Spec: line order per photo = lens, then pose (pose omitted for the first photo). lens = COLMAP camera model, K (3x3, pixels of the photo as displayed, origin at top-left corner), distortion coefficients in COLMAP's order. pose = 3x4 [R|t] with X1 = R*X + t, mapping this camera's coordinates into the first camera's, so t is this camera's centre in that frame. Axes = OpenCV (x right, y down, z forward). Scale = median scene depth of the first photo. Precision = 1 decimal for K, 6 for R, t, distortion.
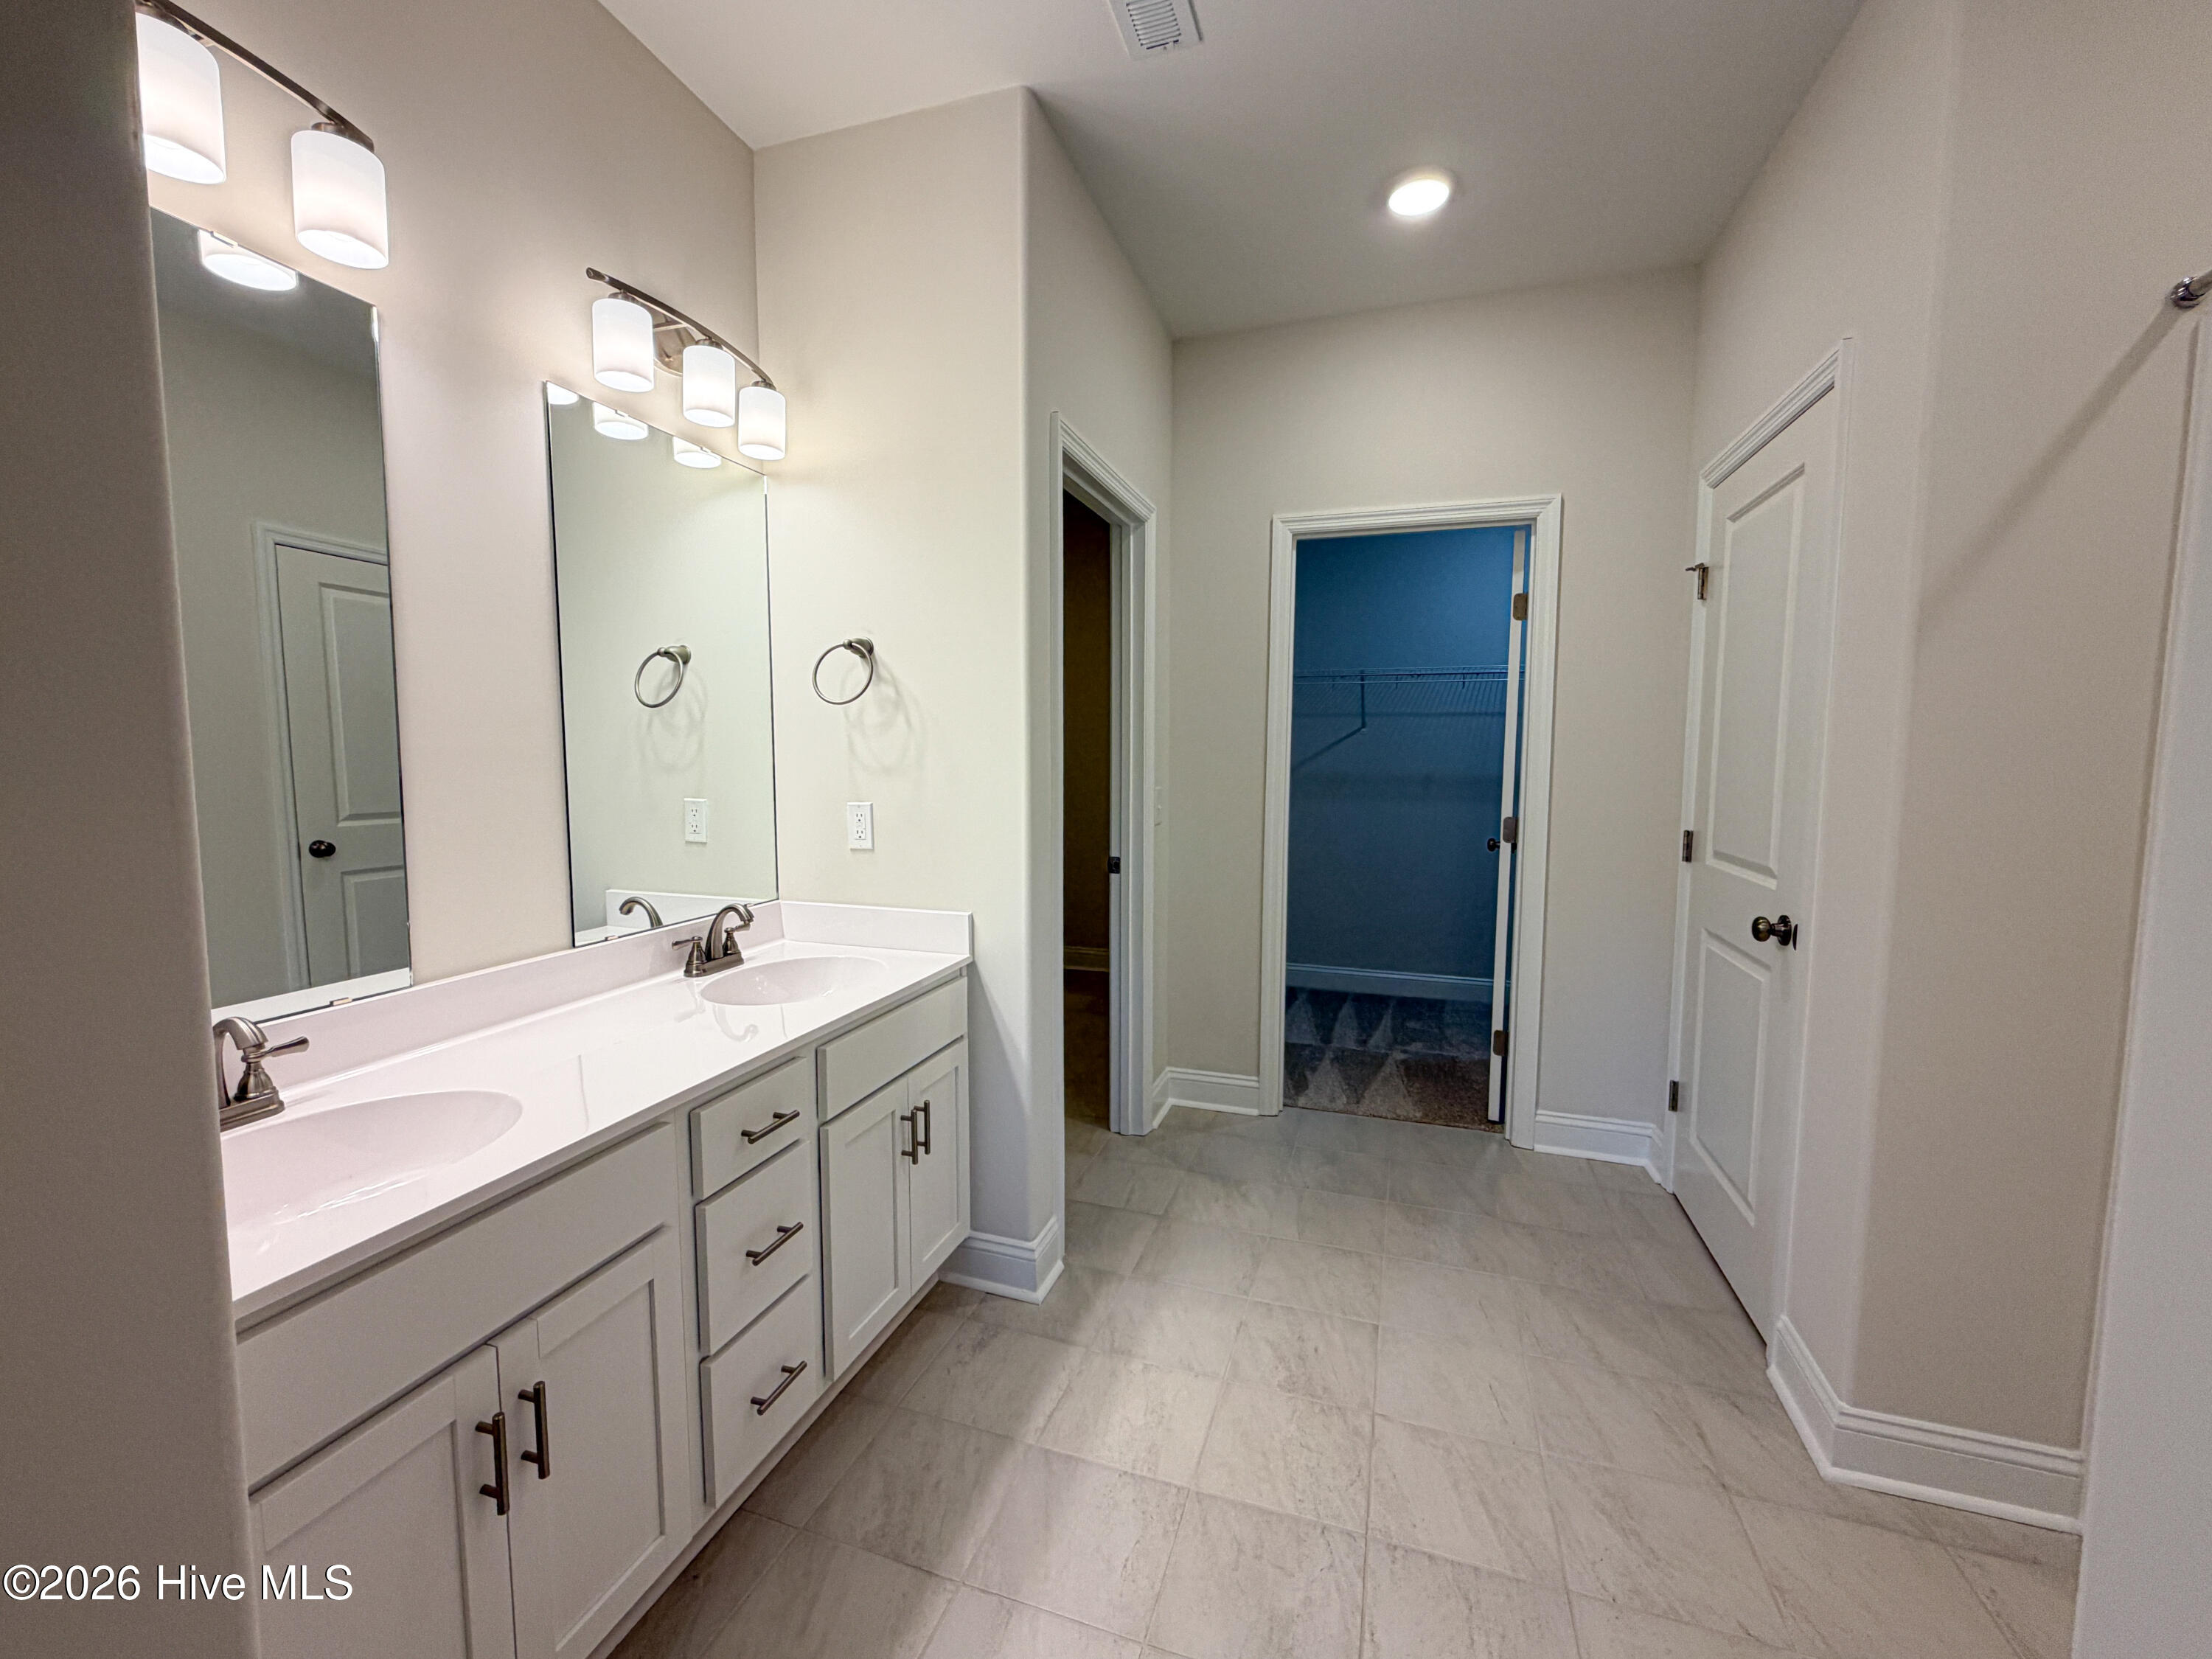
lens RADIAL K [[900.6, 0, 1106.2], [0, 900.6, 833.9], [0, 0, 1]] dist [-0.001485, -0.000846]
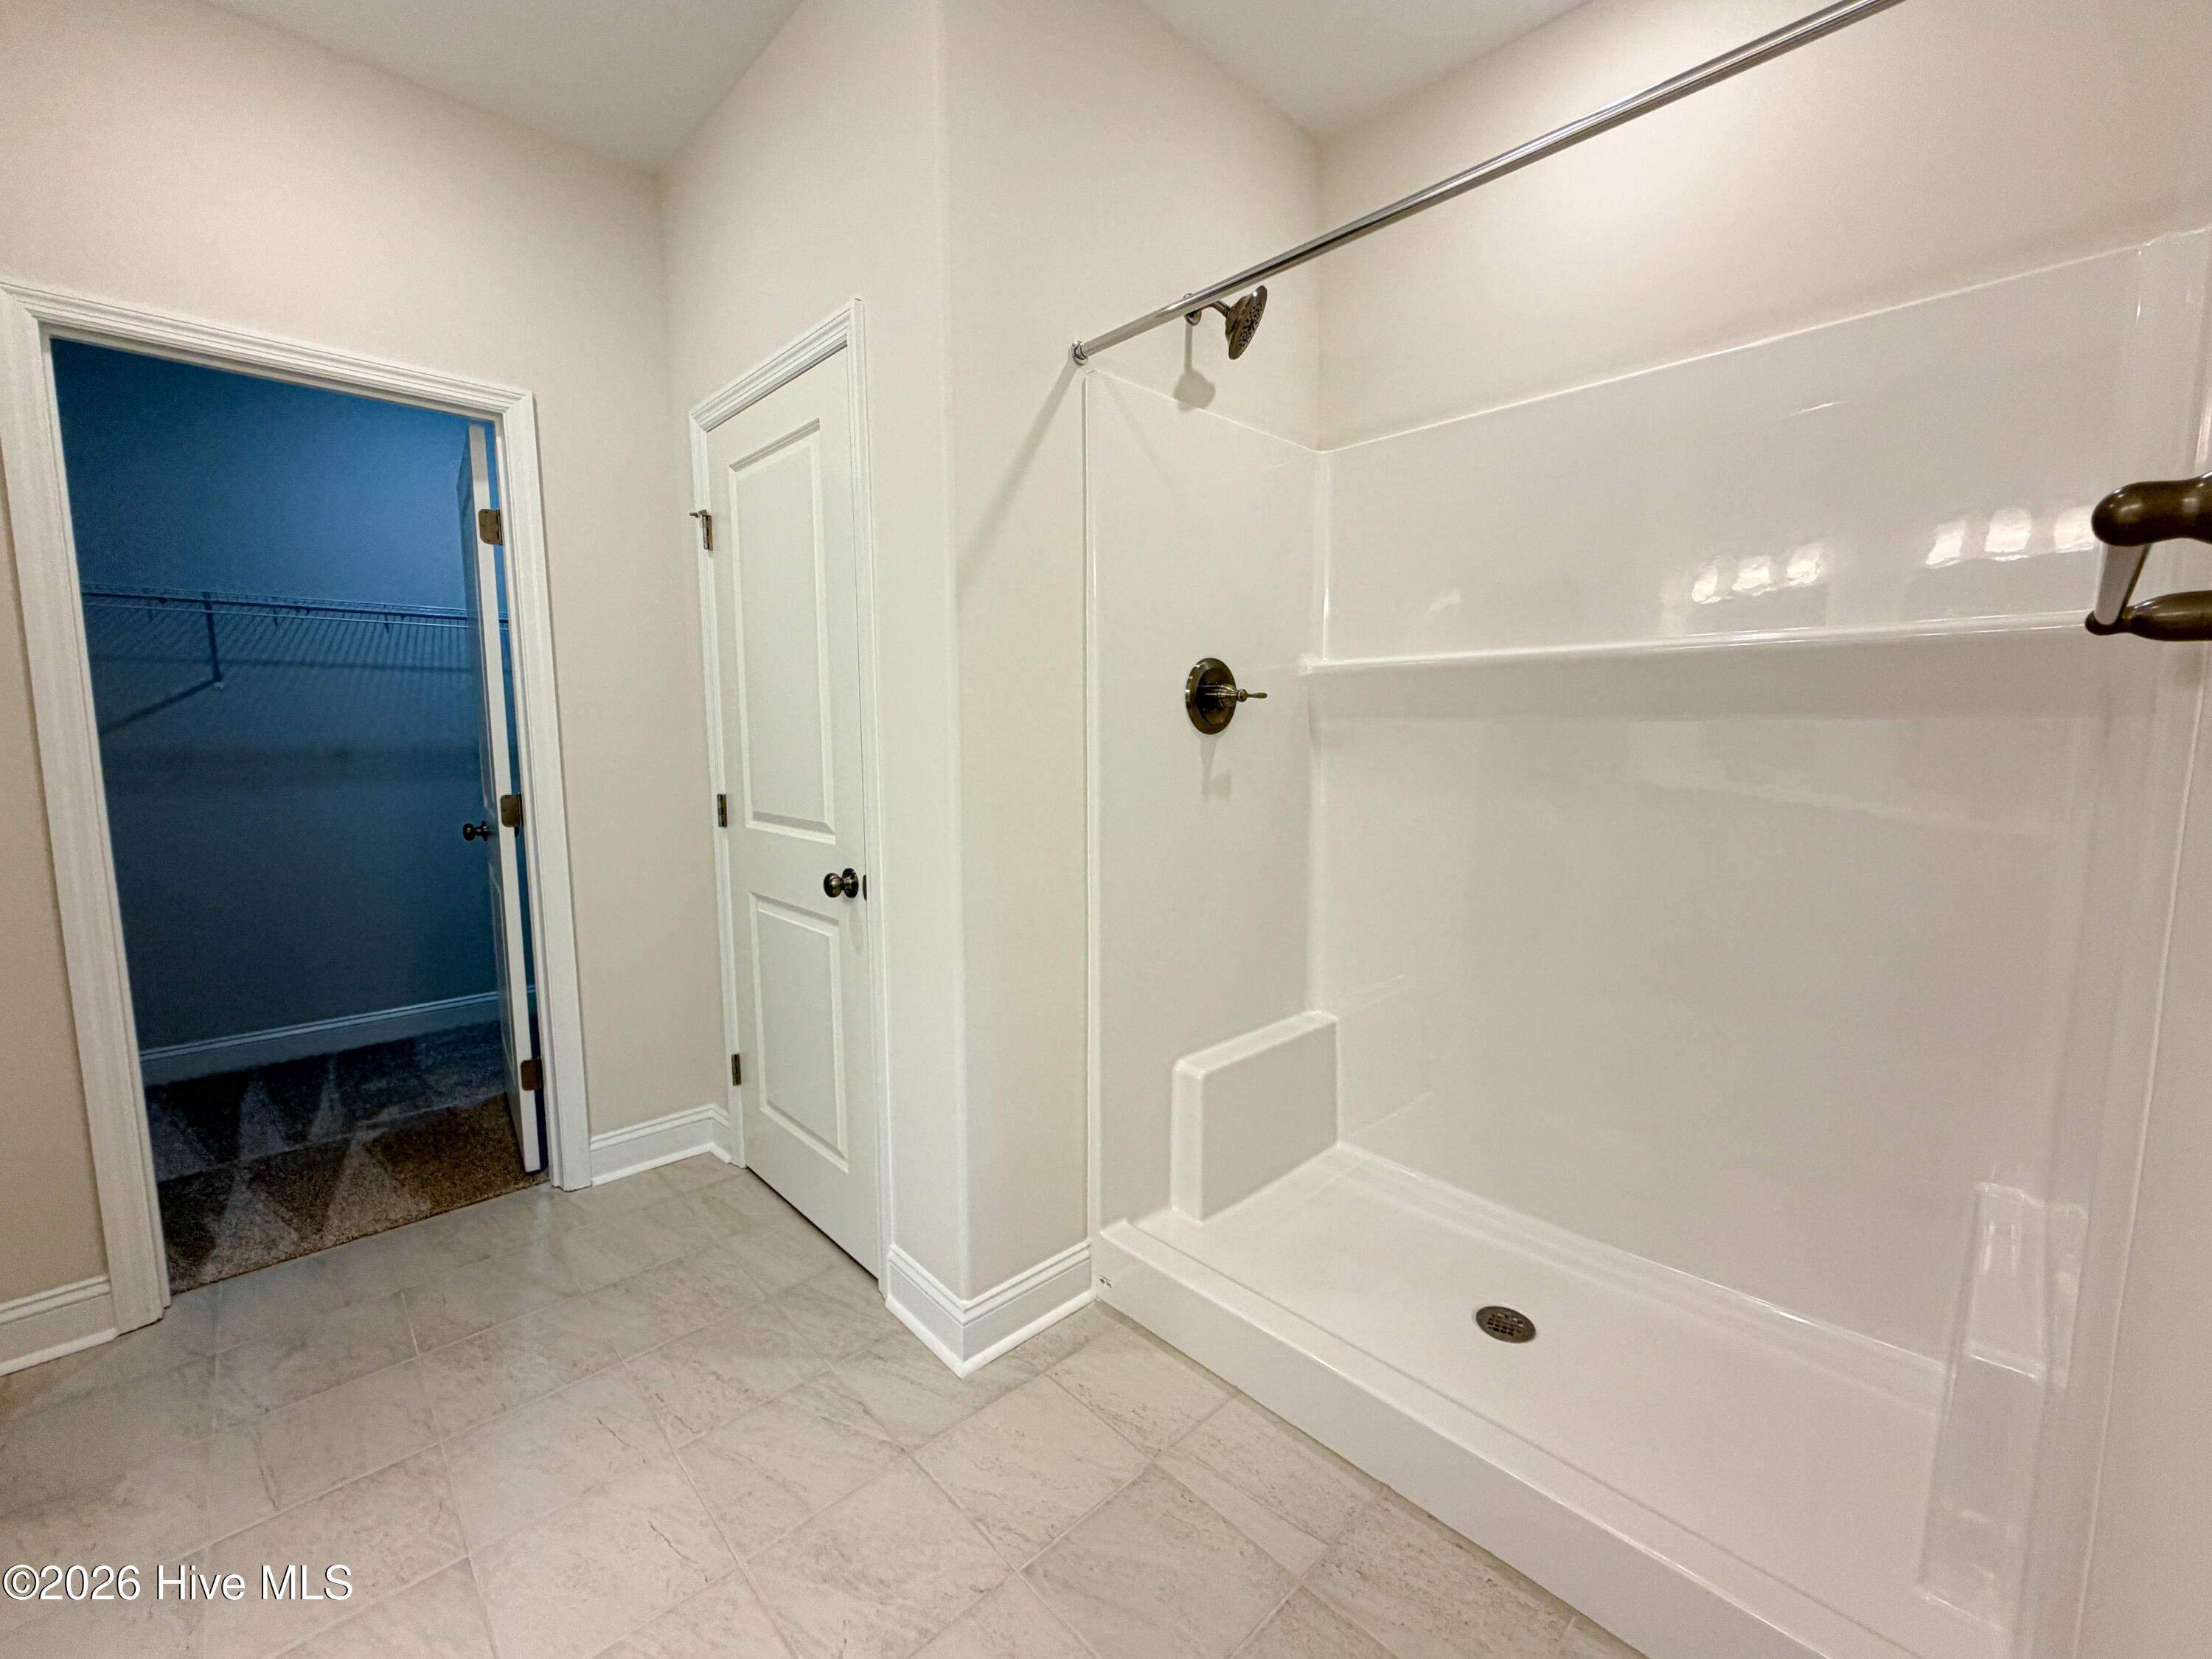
lens RADIAL K [[900.6, 0, 1095.8], [0, 900.6, 828.1], [0, 0, 1]] dist [-0.001485, -0.000846]
pose [[0.475168, -0.103606, 0.873774, -0.003080], [0.082181, 0.993928, 0.073162, -0.005185], [-0.876049, 0.037043, 0.480798, 0.183892]]
